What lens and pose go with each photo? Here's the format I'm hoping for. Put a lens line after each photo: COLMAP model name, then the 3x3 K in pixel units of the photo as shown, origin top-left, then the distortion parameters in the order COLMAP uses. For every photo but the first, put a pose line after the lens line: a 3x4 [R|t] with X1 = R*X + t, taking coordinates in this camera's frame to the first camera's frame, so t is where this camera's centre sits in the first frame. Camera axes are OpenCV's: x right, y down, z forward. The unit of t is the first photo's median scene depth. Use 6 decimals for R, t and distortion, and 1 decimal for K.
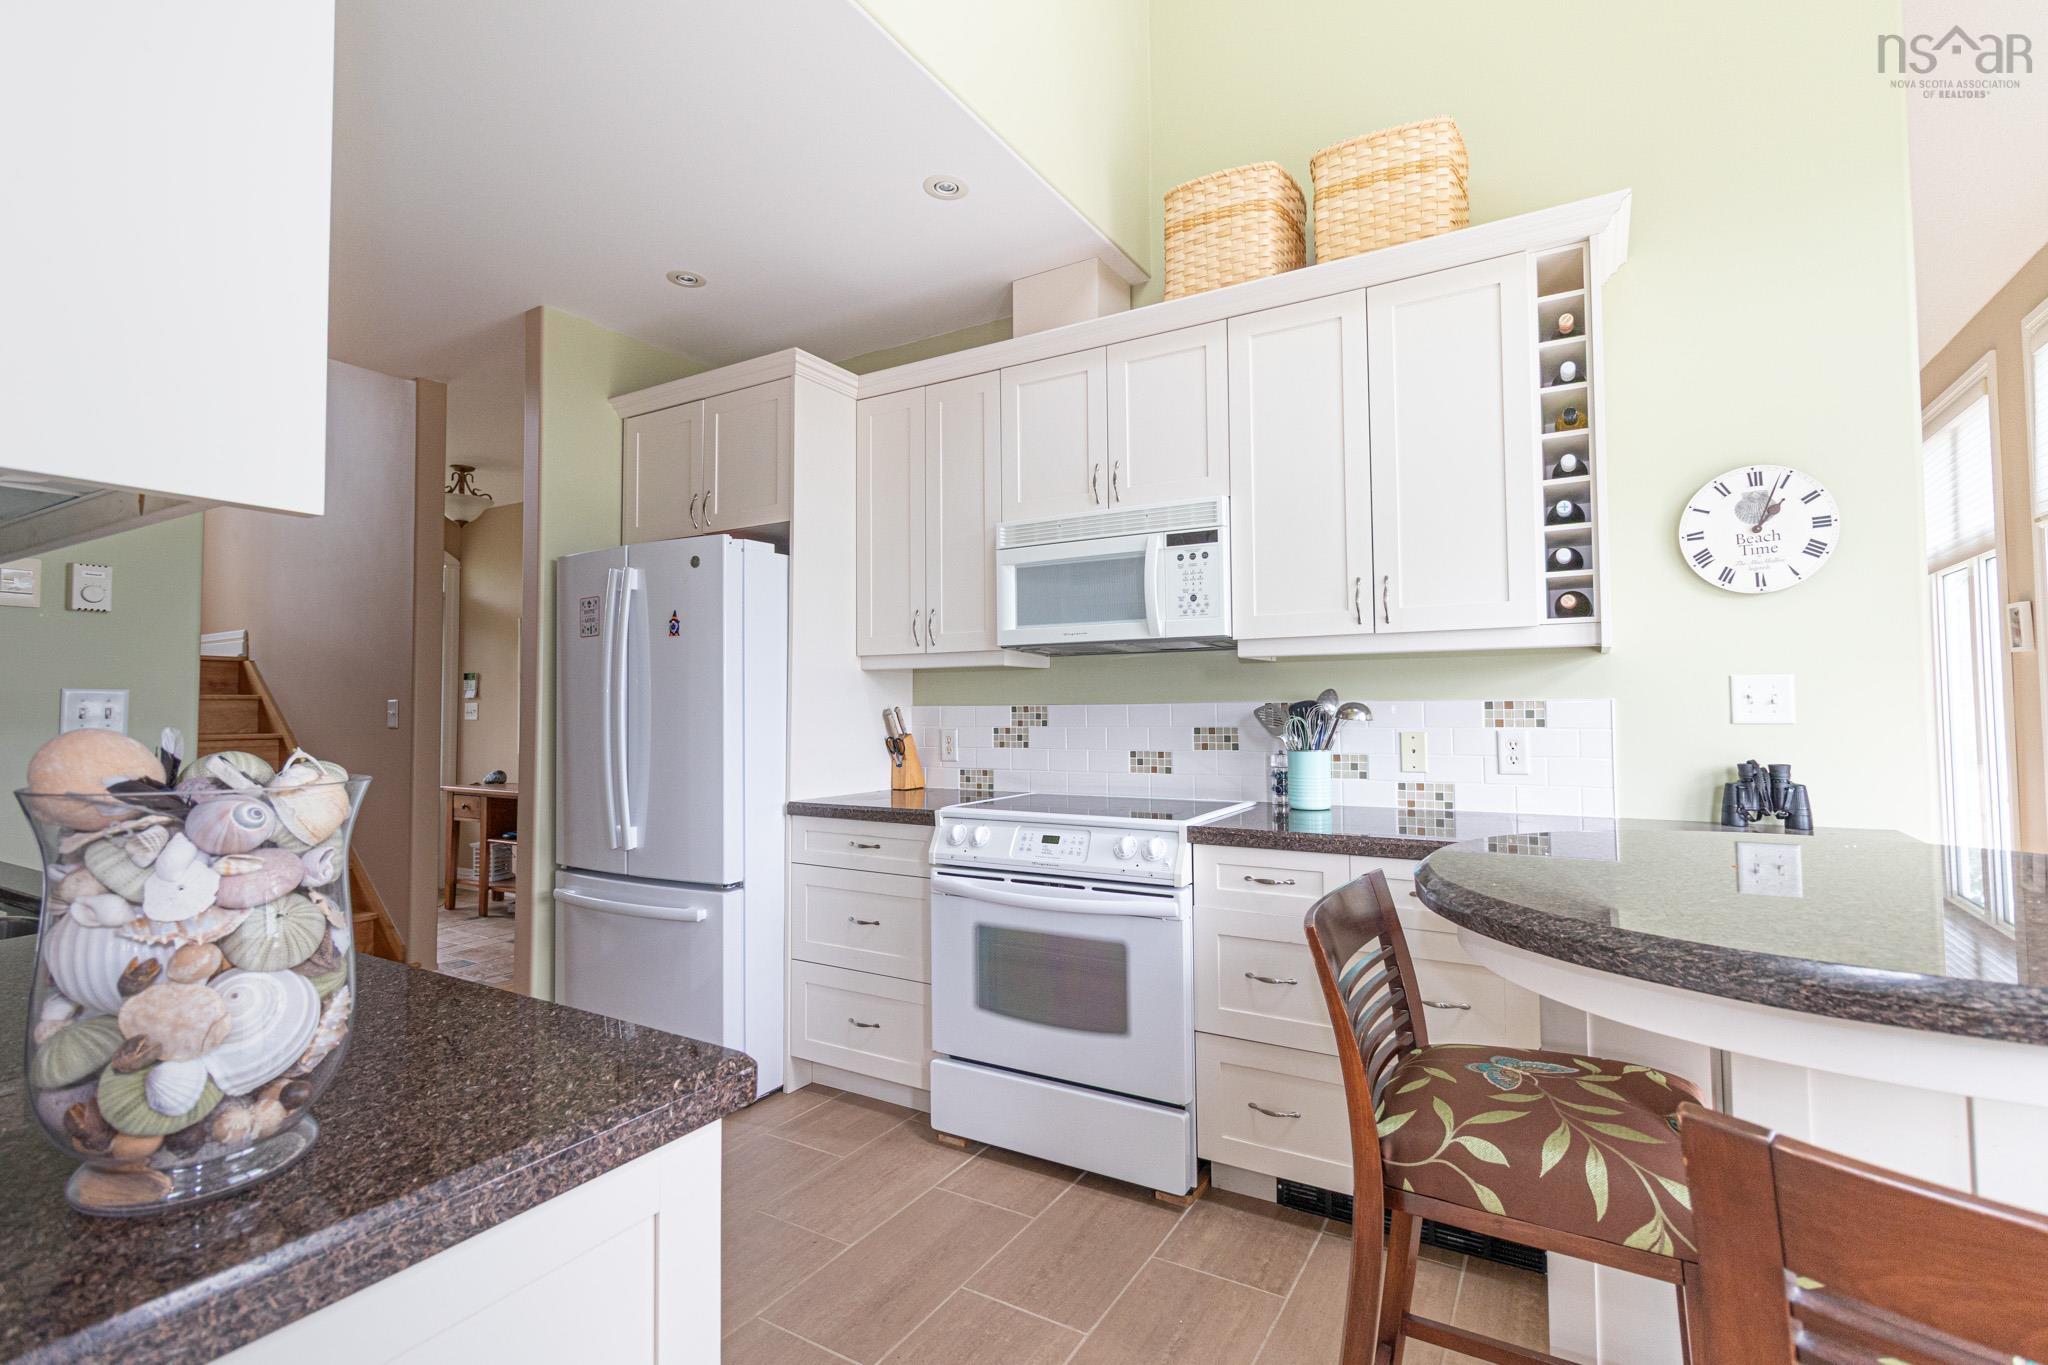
lens RADIAL K [[944.7, 0, 1030.2], [0, 944.7, 671.5], [0, 0, 1]] dist [0.002297, 0.001307]
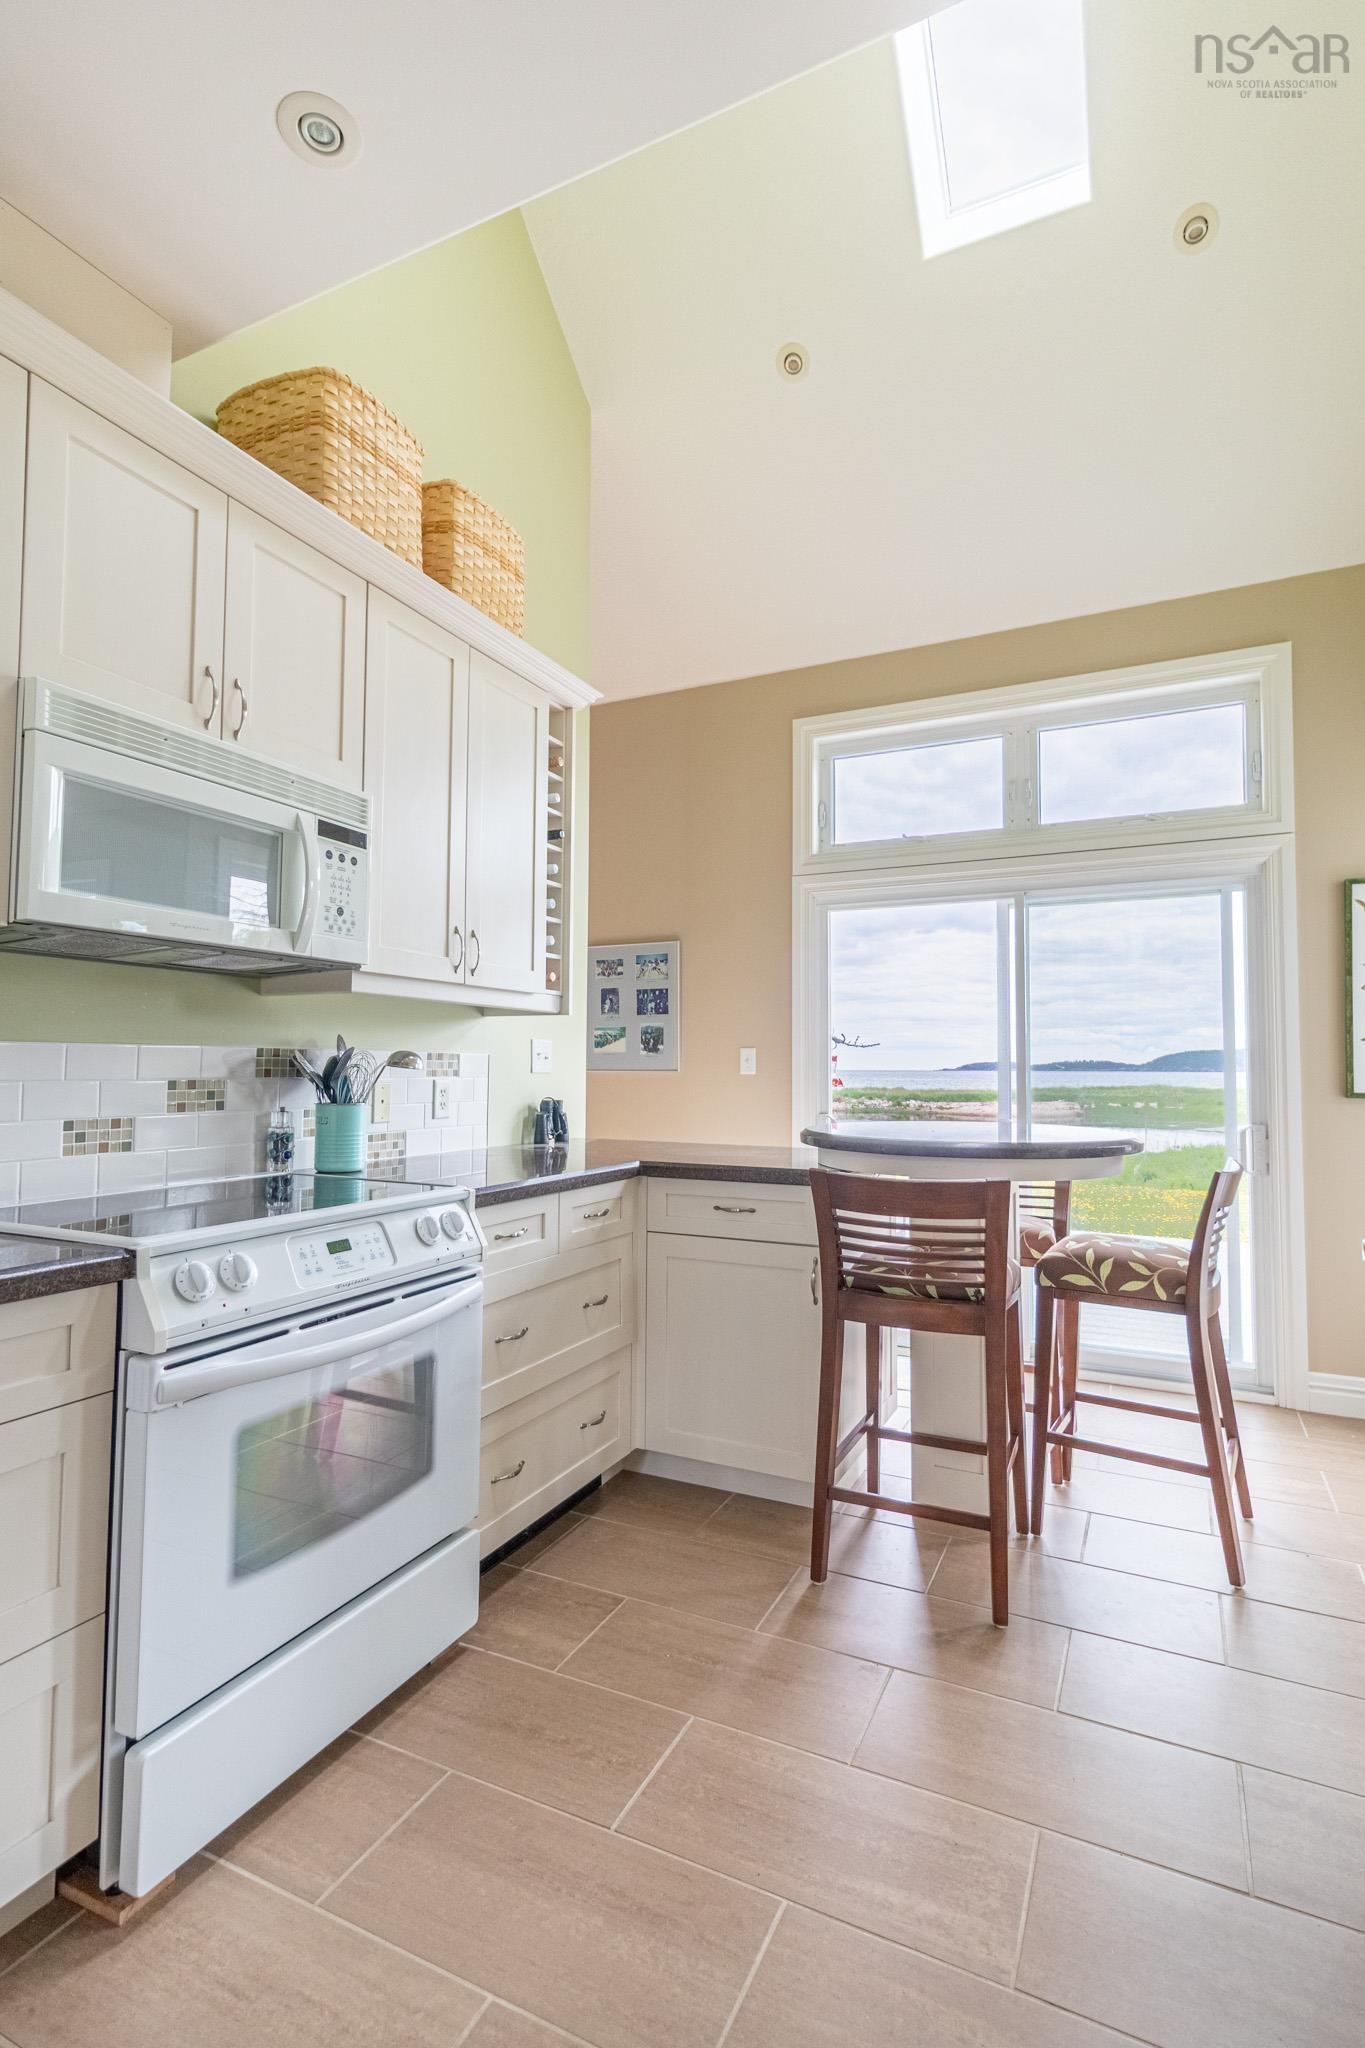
lens RADIAL K [[980.5, 0, 688.9], [0, 980.5, 1031.2], [0, 0, 1]] dist [-0.000459, -0.000078]
pose [[-0.092867, 0.046842, 0.994576, -0.654453], [-0.043301, 0.997758, -0.051035, 0.049599], [-0.994736, -0.047805, -0.090631, 0.784759]]
